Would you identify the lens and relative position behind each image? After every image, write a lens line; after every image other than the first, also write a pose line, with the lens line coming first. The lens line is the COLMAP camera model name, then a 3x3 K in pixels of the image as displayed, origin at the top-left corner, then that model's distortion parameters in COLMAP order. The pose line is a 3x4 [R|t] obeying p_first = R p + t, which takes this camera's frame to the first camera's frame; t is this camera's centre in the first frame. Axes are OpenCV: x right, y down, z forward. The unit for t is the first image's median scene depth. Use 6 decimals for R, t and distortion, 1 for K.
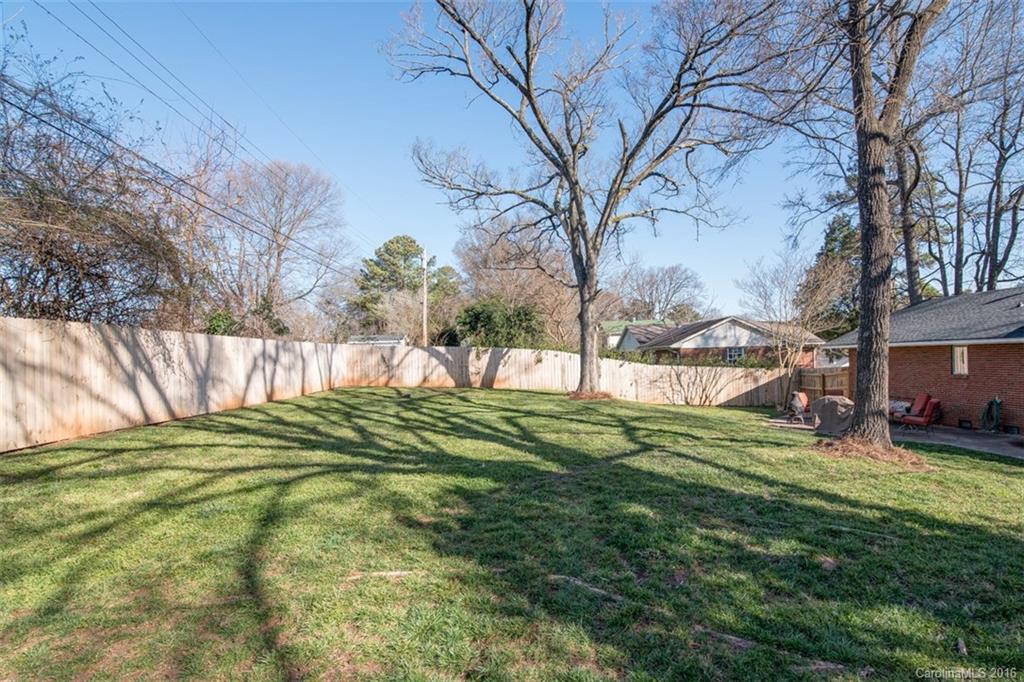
lens RADIAL K [[475.8, 0, 507.7], [0, 475.8, 344.0], [0, 0, 1]] dist [-0.009039, 0.000060]
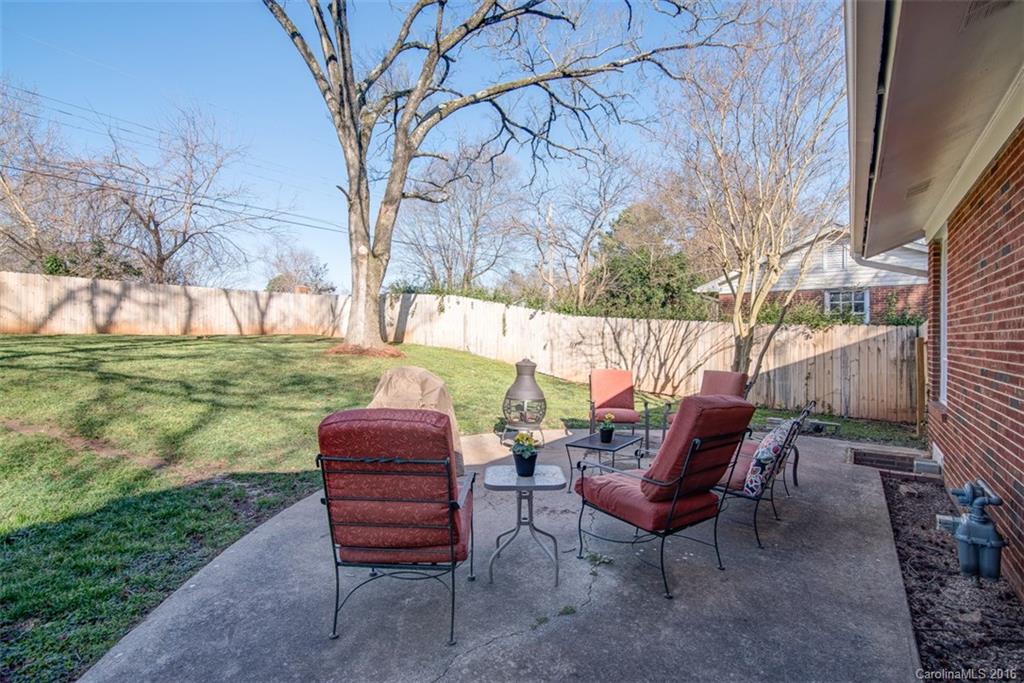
lens RADIAL K [[475.8, 0, 507.7], [0, 475.8, 344.5], [0, 0, 1]] dist [-0.009039, 0.000060]
pose [[0.744029, 0.042151, -0.666817, 0.643179], [-0.012942, 0.998730, 0.048690, 0.052203], [0.668022, -0.027597, 0.743629, 0.499909]]
